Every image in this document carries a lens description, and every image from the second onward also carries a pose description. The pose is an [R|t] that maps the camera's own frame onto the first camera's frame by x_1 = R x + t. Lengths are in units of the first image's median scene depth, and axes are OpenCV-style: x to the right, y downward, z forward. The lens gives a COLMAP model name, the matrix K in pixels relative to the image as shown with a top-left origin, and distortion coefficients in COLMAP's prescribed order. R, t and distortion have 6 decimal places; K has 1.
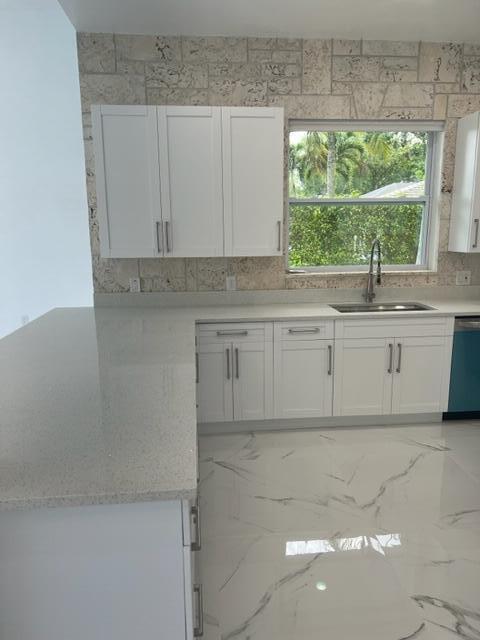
lens RADIAL K [[486.7, 0, 240.0], [0, 486.7, 313.1], [0, 0, 1]] dist [0.069775, -0.086485]
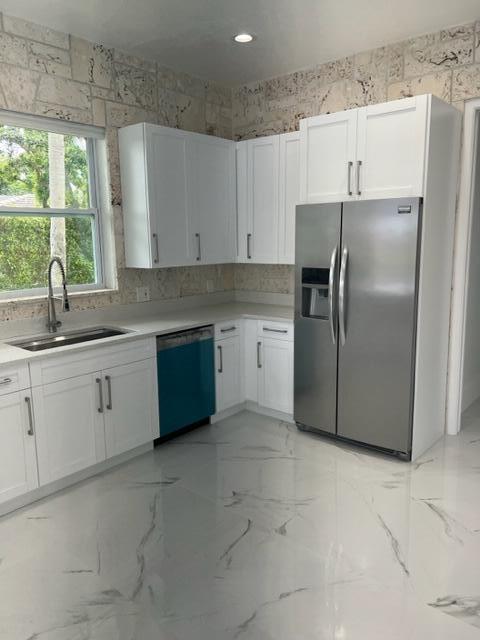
lens RADIAL K [[486.7, 0, 240.0], [0, 486.7, 313.1], [0, 0, 1]] dist [0.069775, -0.086485]
pose [[0.721738, -0.108755, 0.683569, -0.074946], [0.128693, 0.991444, 0.021859, -0.032626], [-0.680097, 0.072194, 0.729558, 0.178334]]
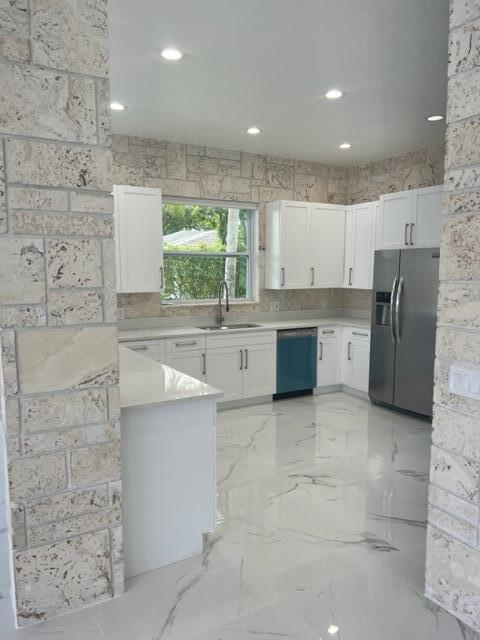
lens RADIAL K [[476.4, 0, 236.9], [0, 476.4, 308.8], [0, 0, 1]] dist [0.067814, -0.078147]
pose [[0.913085, -0.023969, 0.407064, -0.256328], [0.060575, 0.995168, -0.077277, 0.043599], [-0.403245, 0.095218, 0.910125, -0.286846]]
